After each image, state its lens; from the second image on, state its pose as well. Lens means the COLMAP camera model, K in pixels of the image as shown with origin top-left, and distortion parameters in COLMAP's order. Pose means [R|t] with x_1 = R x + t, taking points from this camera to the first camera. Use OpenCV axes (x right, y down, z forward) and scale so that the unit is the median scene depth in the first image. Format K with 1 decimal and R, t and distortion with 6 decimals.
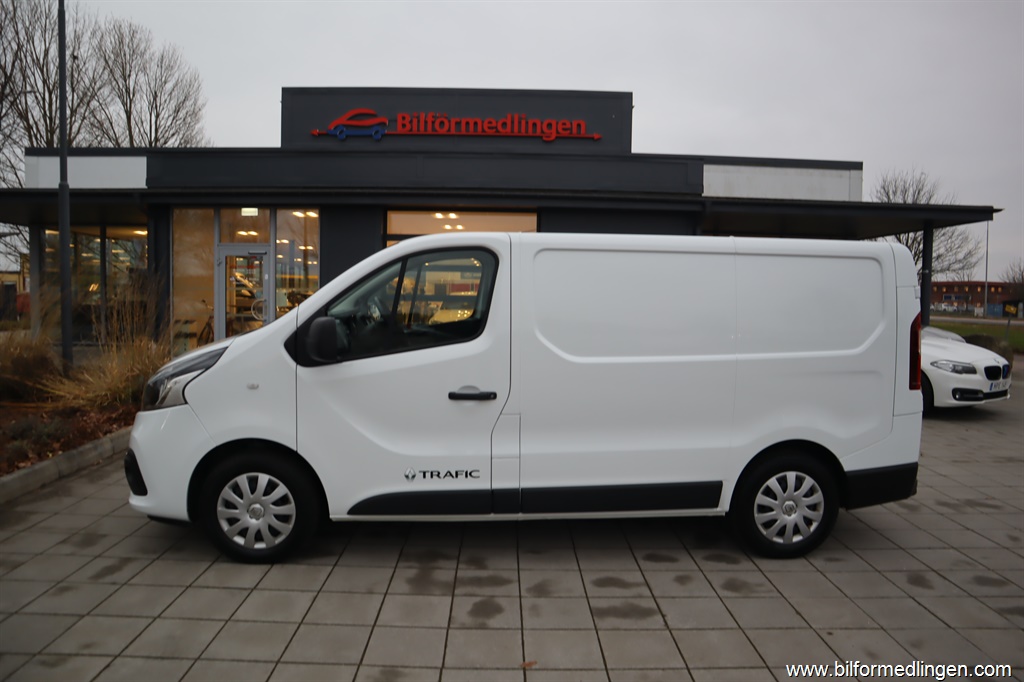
lens RADIAL K [[703.2, 0, 510.8], [0, 703.2, 336.4], [0, 0, 1]] dist [-0.105771, 0.057405]
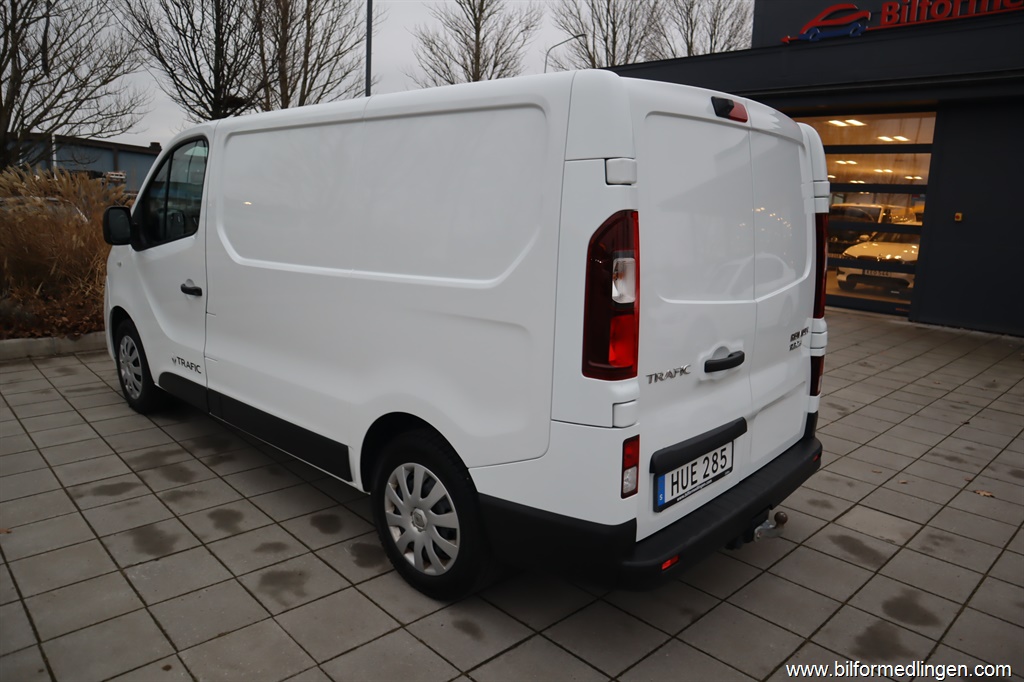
lens RADIAL K [[703.2, 0, 514.7], [0, 703.2, 338.6], [0, 0, 1]] dist [-0.105771, 0.057405]
pose [[0.681455, 0.147705, -0.716801, 0.956483], [-0.074090, 0.988314, 0.133216, -0.011068], [0.728101, -0.037673, 0.684434, 0.660856]]
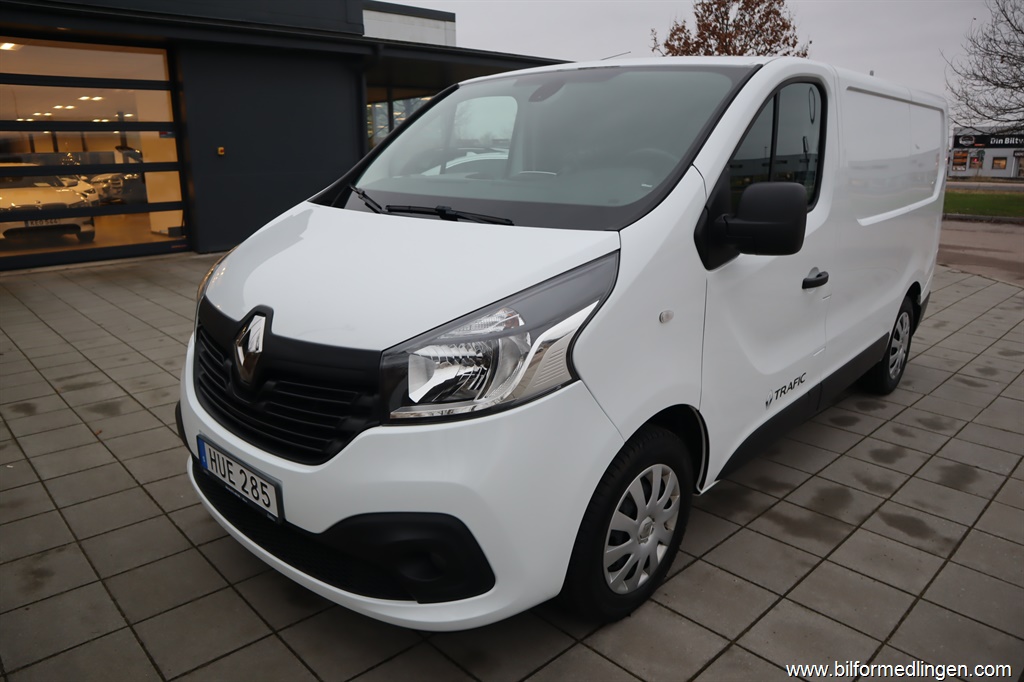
lens RADIAL K [[703.2, 0, 496.2], [0, 703.2, 353.1], [0, 0, 1]] dist [-0.105771, 0.057405]
pose [[0.745099, -0.205559, 0.634486, -0.802412], [0.063981, 0.968962, 0.238786, -0.040664], [-0.663878, -0.137324, 0.735124, 0.664628]]
